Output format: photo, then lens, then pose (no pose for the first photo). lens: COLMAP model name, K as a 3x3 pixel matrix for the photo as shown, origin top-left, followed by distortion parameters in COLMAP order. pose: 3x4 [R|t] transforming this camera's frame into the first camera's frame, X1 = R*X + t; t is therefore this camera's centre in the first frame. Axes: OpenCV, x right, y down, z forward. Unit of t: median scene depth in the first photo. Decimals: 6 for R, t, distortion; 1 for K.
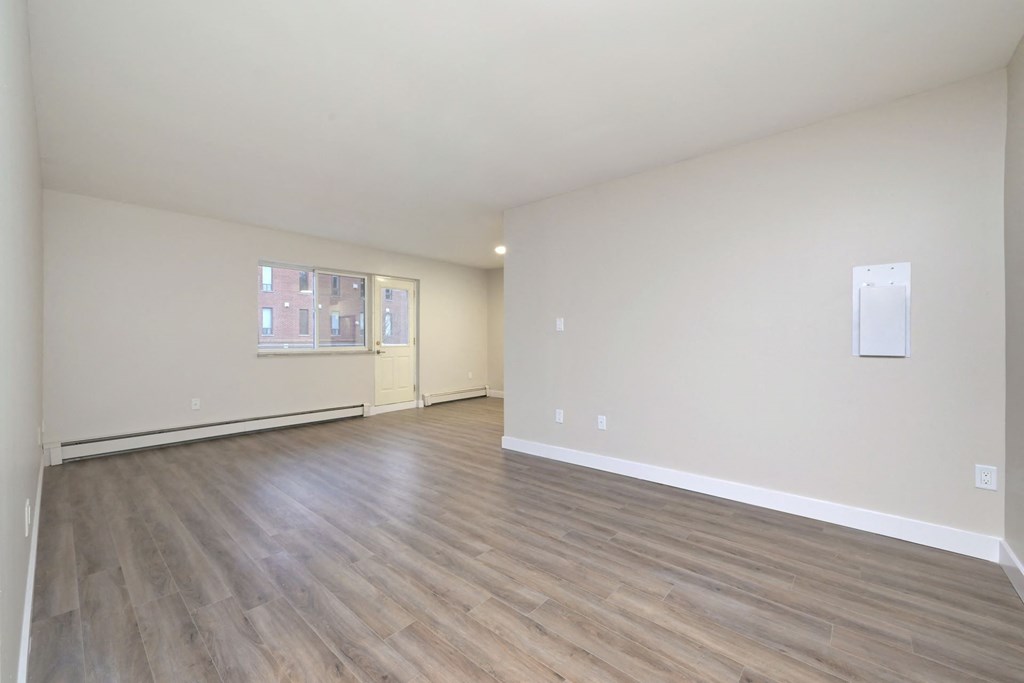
lens RADIAL K [[412.7, 0, 515.1], [0, 412.7, 342.8], [0, 0, 1]] dist [0.005165, 0.000481]
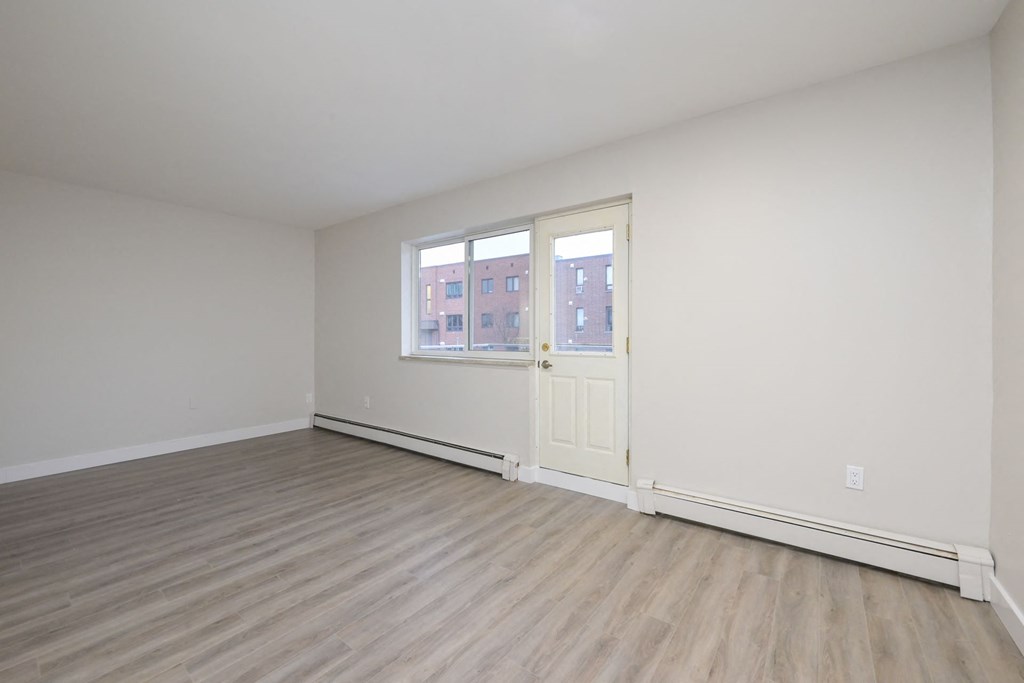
lens RADIAL K [[412.7, 0, 510.1], [0, 412.7, 335.5], [0, 0, 1]] dist [0.005165, 0.000481]
pose [[0.061234, -0.000694, -0.998123, 0.169209], [-0.008762, 0.999961, -0.001233, -0.011894], [0.998085, 0.008821, 0.061225, 0.854084]]
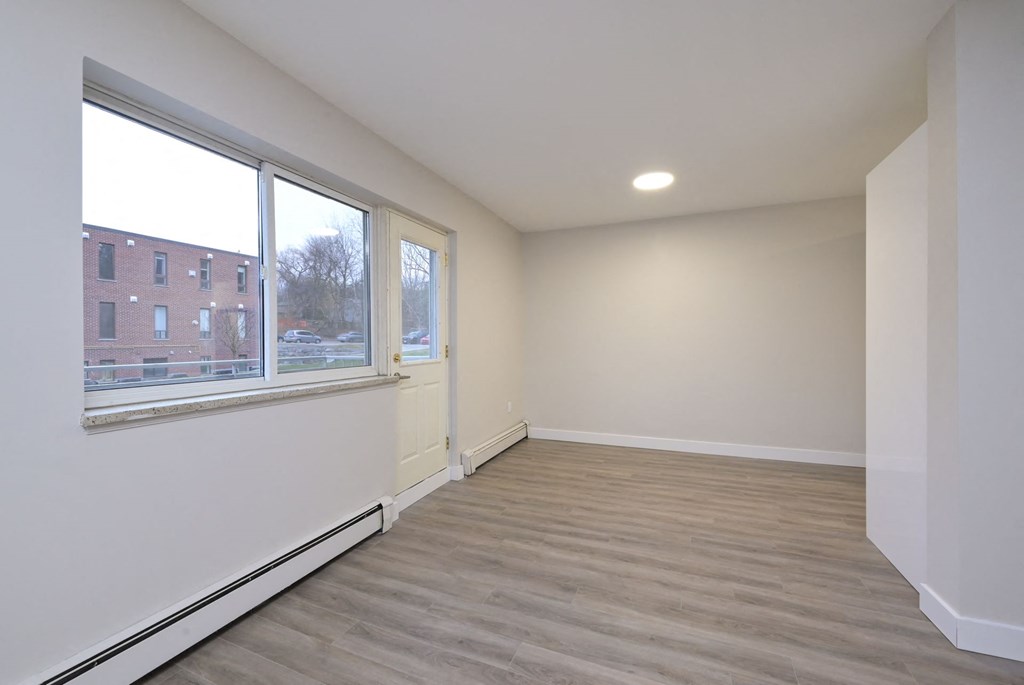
lens RADIAL K [[412.7, 0, 516.9], [0, 412.7, 340.6], [0, 0, 1]] dist [0.005165, 0.000481]
pose [[0.947869, -0.005093, 0.318619, -0.324310], [0.008652, 0.999915, -0.009758, -0.012006], [-0.318543, 0.012006, 0.947833, 0.482716]]
